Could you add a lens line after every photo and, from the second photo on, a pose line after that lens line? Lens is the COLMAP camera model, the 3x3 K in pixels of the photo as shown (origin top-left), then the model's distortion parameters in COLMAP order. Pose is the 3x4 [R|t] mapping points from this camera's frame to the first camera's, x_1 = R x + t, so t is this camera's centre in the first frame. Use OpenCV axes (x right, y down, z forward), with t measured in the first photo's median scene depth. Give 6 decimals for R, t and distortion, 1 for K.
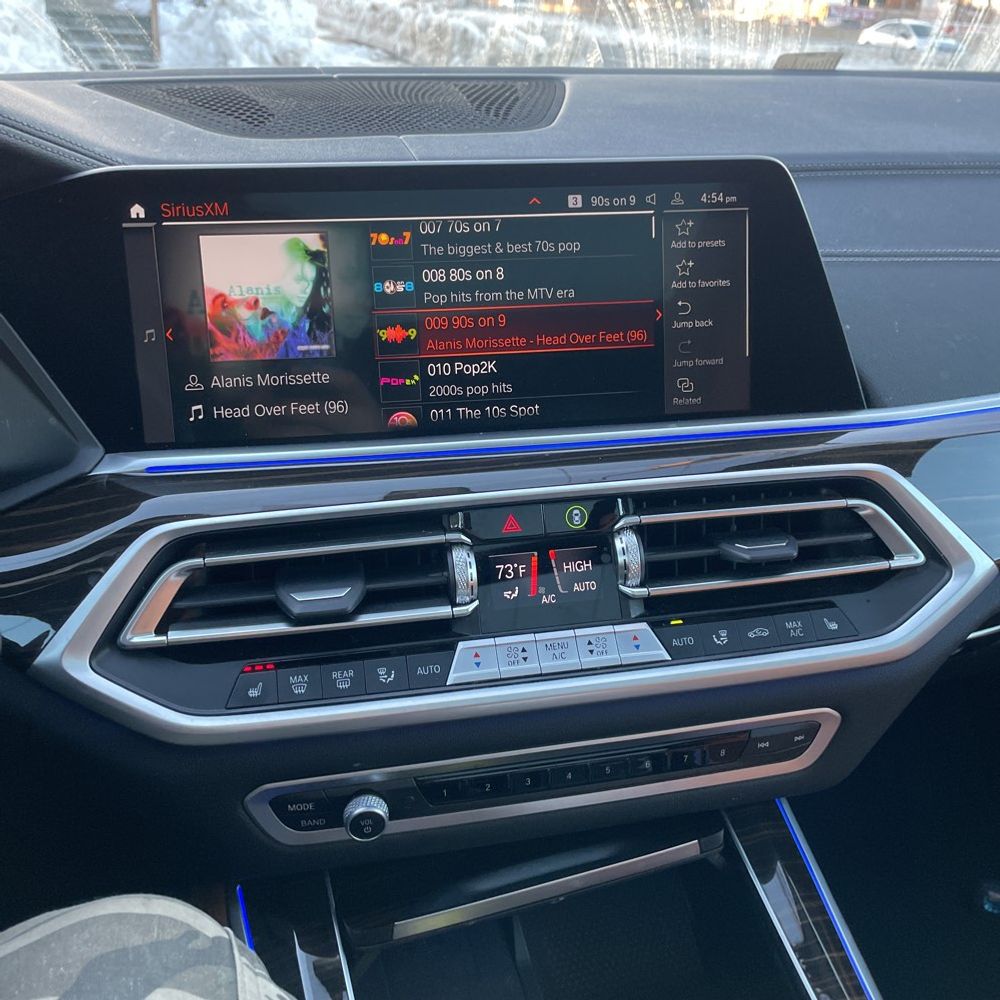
lens RADIAL K [[1014.5, 0, 512.0], [0, 1014.5, 488.5], [0, 0, 1]] dist [0.032101, 0.000000]
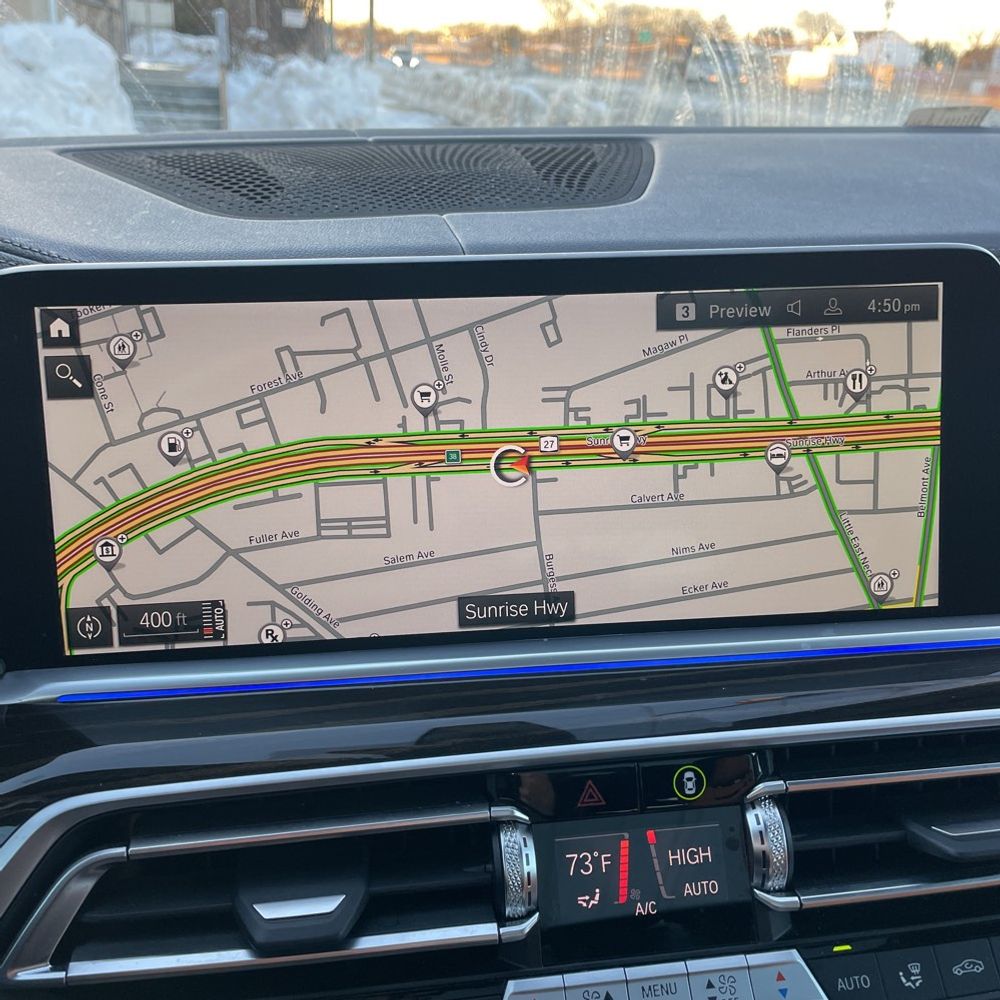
lens RADIAL K [[1014.5, 0, 502.9], [0, 1014.5, 505.9], [0, 0, 1]] dist [0.032101, 0.000000]
pose [[0.997935, 0.013976, -0.062687, -0.016138], [-0.016532, 0.999045, -0.040444, -0.107623], [0.062062, 0.041397, 0.997213, 0.277579]]
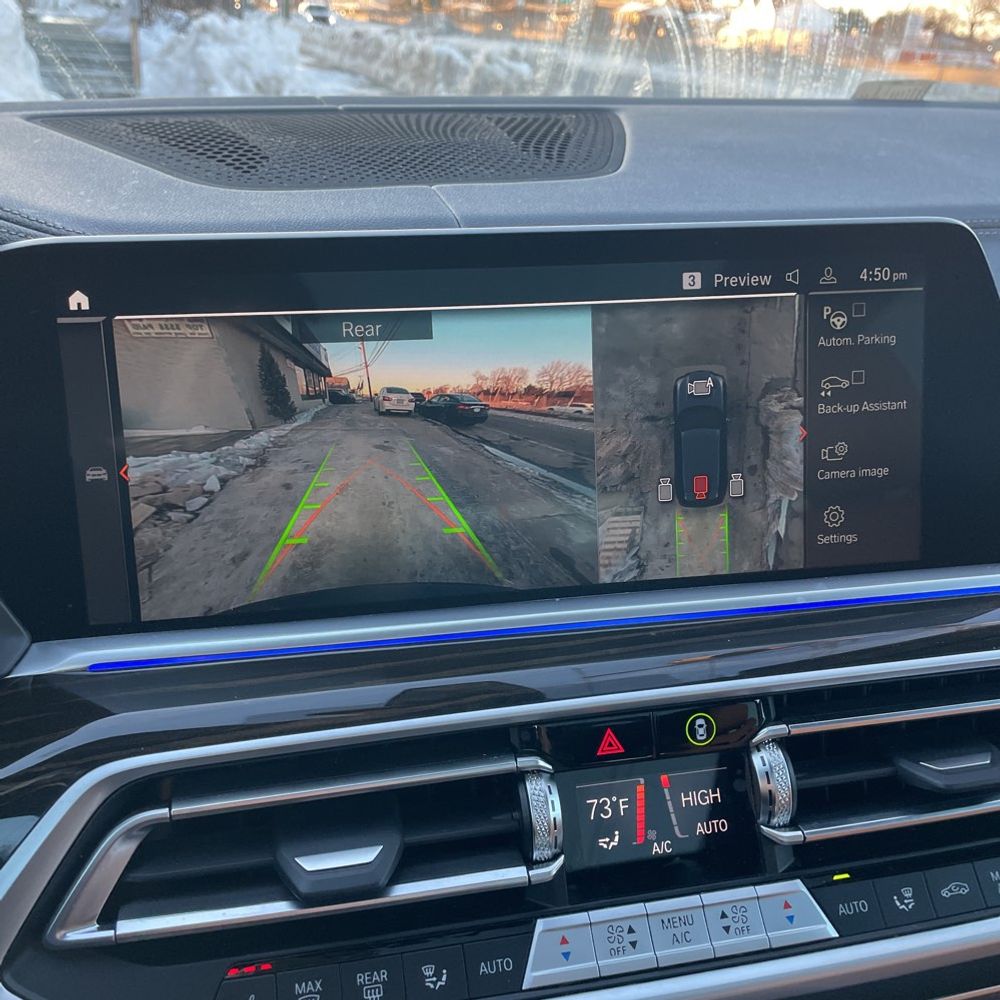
lens RADIAL K [[1014.5, 0, 501.5], [0, 1014.5, 498.7], [0, 0, 1]] dist [0.032101, 0.000000]
pose [[0.999964, -0.001060, 0.008466, -0.069686], [0.001181, 0.999897, -0.014317, -0.106298], [-0.008450, 0.014327, 0.999862, 0.251869]]
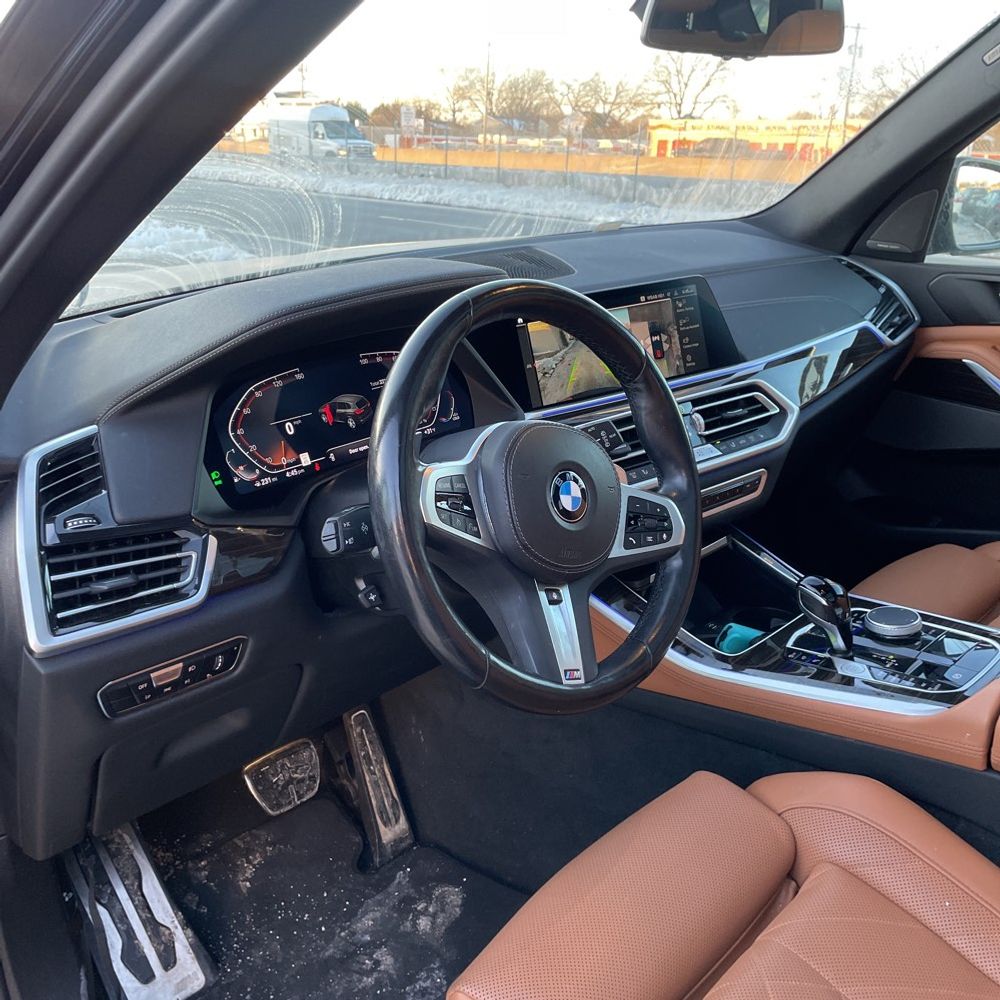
lens RADIAL K [[1014.5, 0, 493.8], [0, 1014.5, 492.5], [0, 0, 1]] dist [0.032101, 0.000000]
pose [[0.903190, -0.184497, 0.387567, -1.286228], [0.220794, 0.973992, -0.050883, 0.235365], [-0.368100, 0.131529, 0.920436, -1.119504]]
